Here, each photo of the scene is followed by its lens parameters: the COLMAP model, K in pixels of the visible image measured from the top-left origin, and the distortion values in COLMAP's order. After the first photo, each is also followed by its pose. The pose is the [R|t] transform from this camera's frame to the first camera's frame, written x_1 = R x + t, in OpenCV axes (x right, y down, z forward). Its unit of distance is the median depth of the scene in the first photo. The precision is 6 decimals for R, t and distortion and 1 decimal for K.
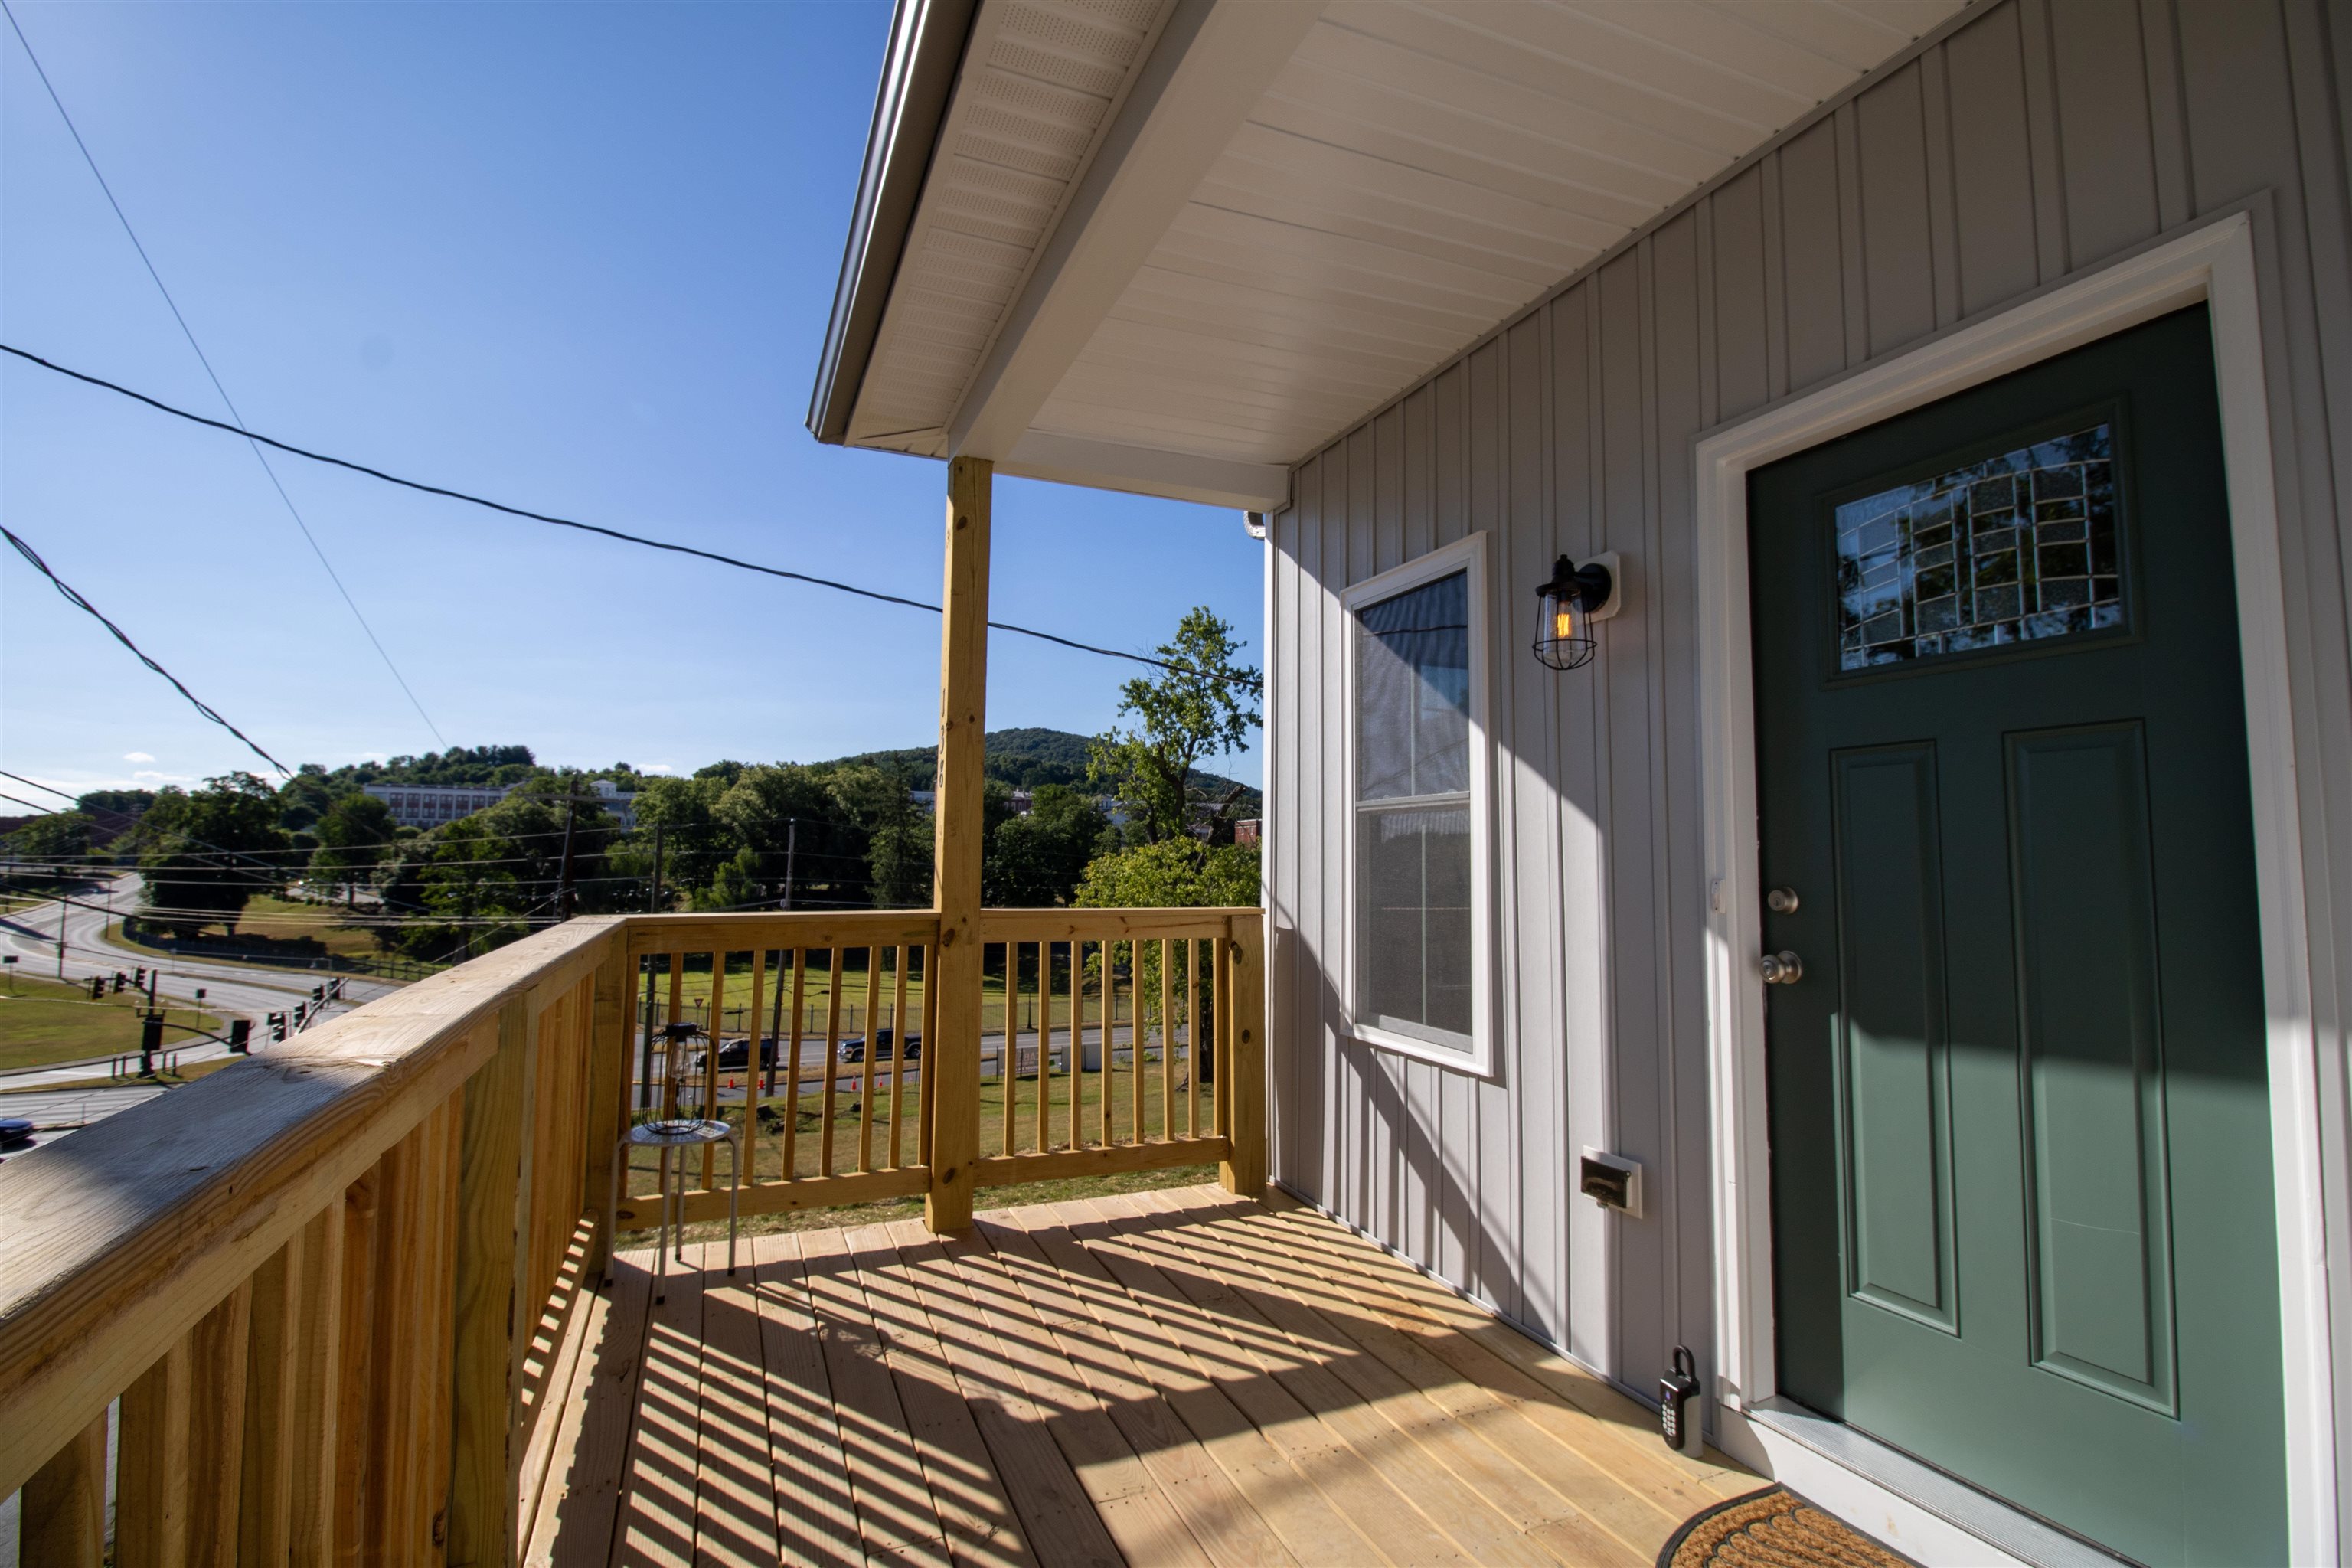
lens RADIAL K [[1091.0, 0, 1168.8], [0, 1091.0, 805.3], [0, 0, 1]] dist [-0.002116, -0.014458]
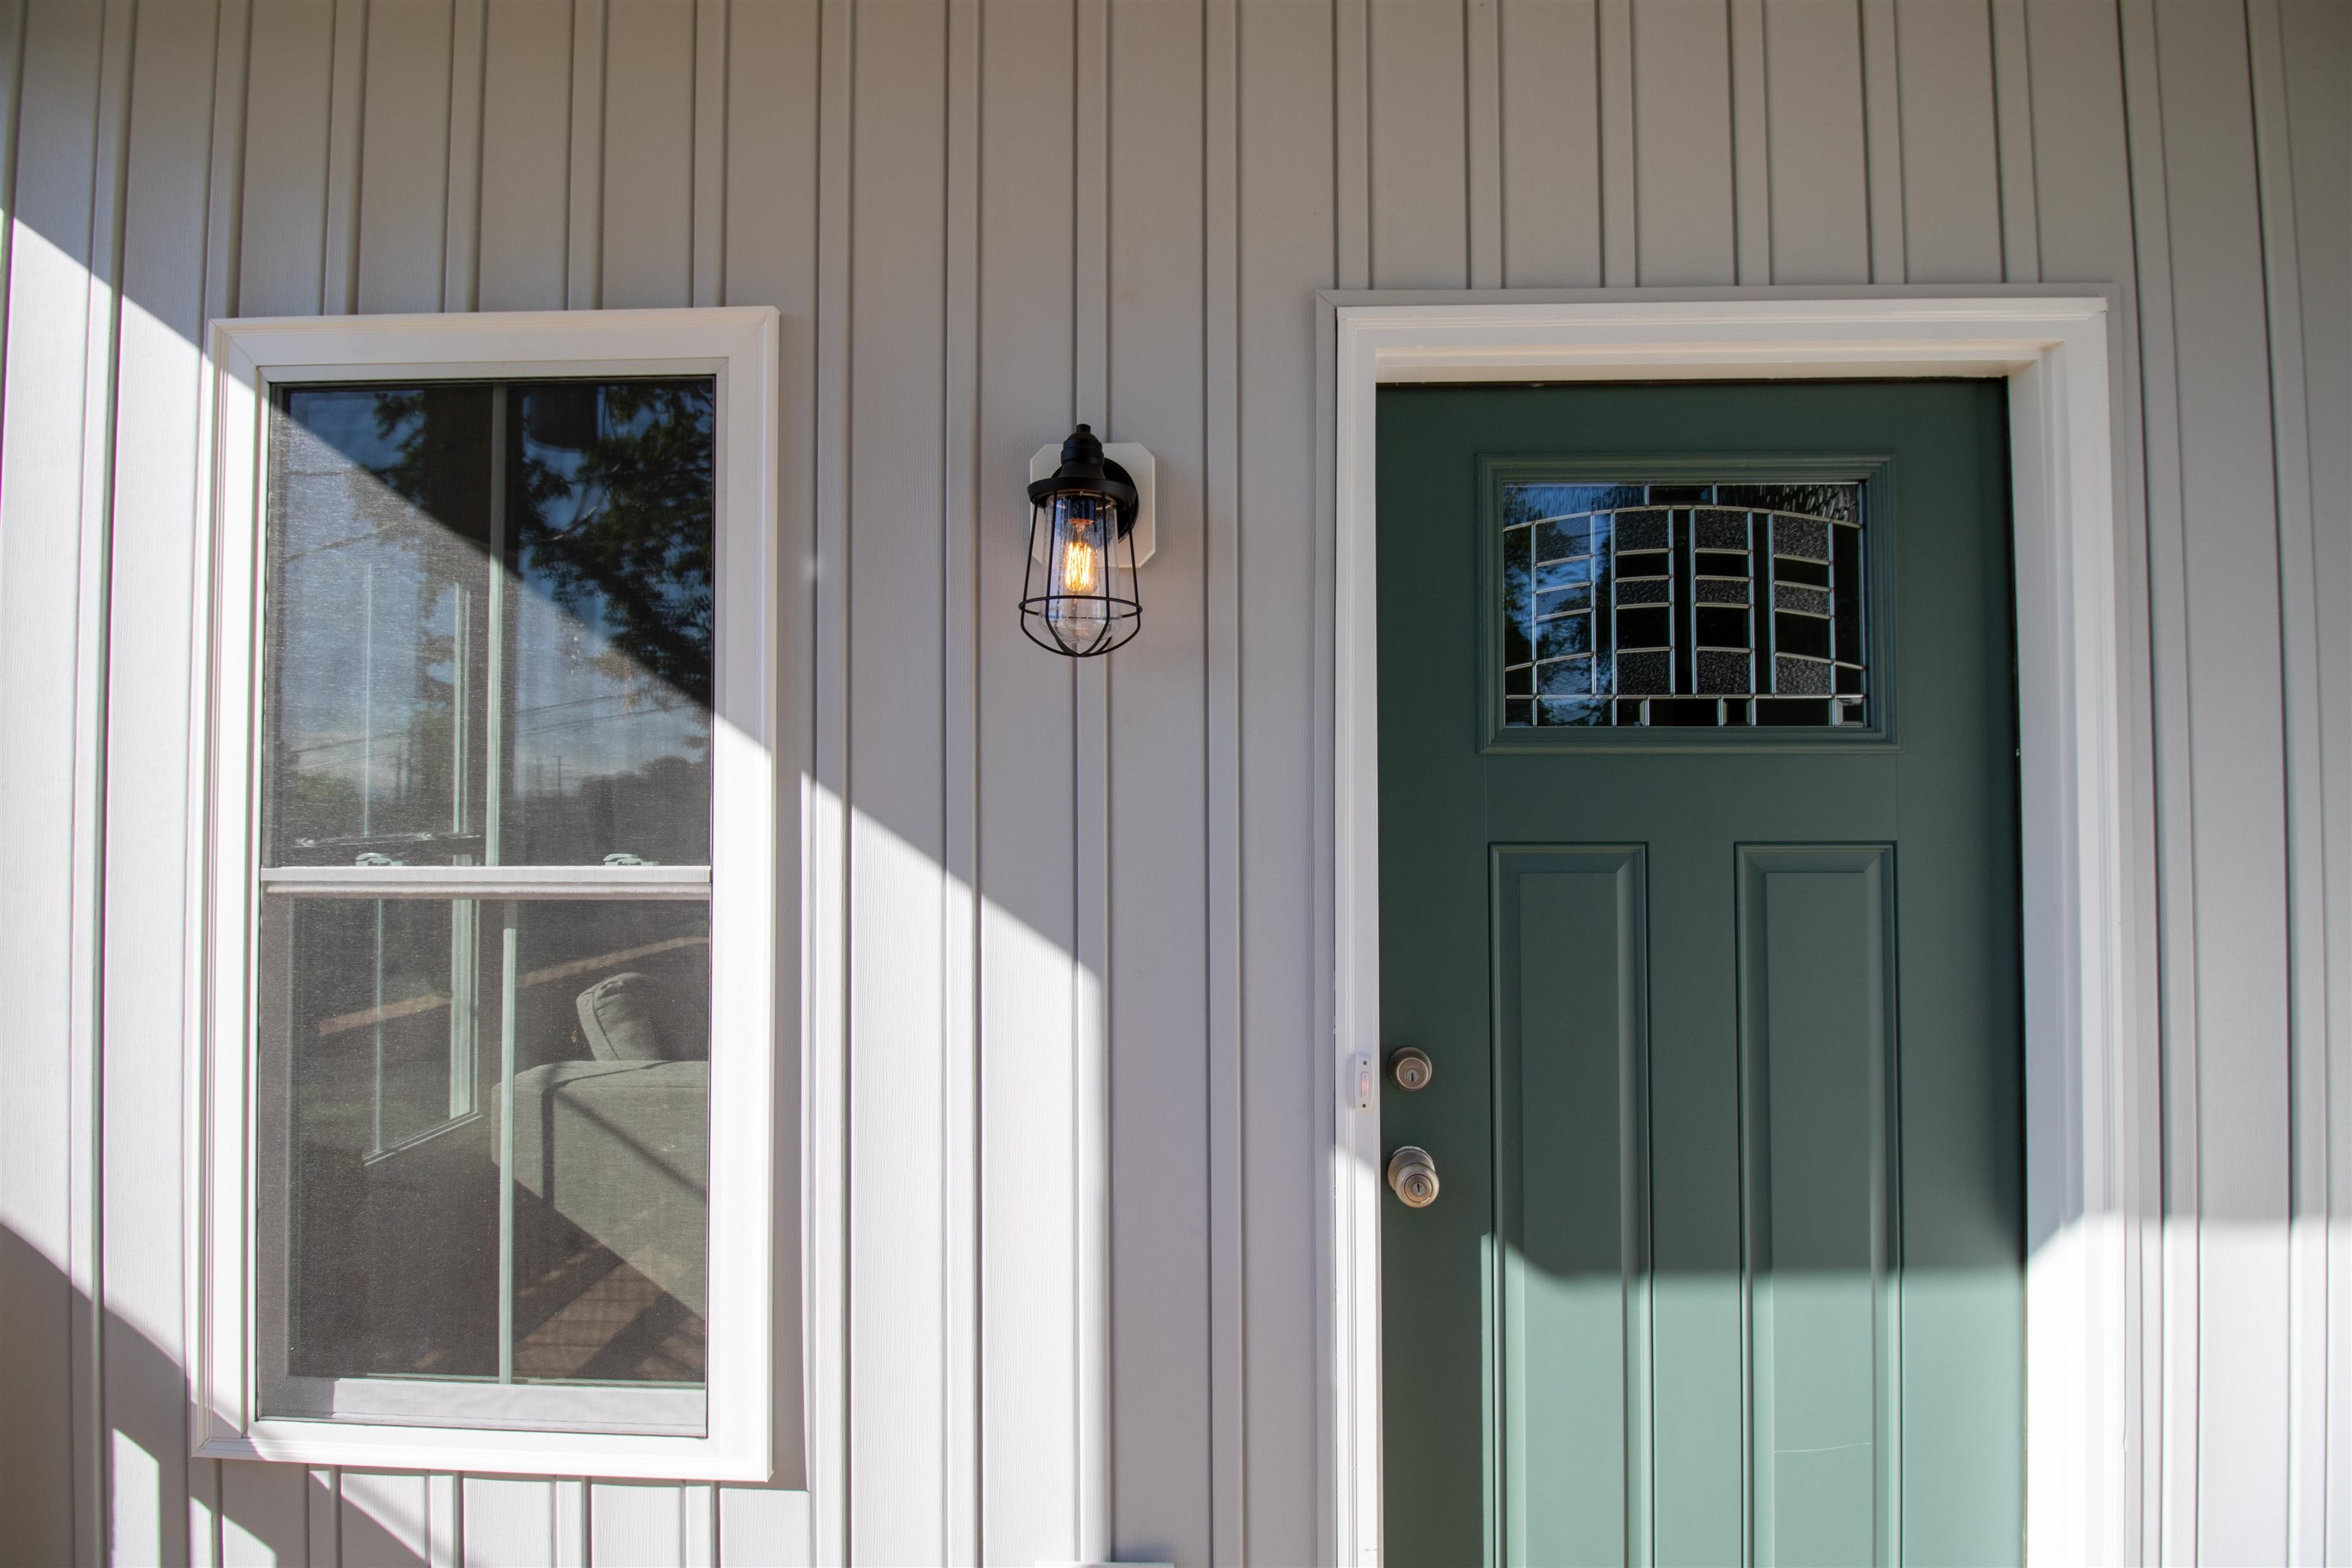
lens RADIAL K [[1091.0, 0, 1168.8], [0, 1091.0, 805.3], [0, 0, 1]] dist [-0.002116, -0.014458]
pose [[0.402645, -0.002714, 0.915352, -0.063422], [-0.038062, 0.999081, 0.019705, -0.058191], [-0.914564, -0.042774, 0.402172, 0.644144]]
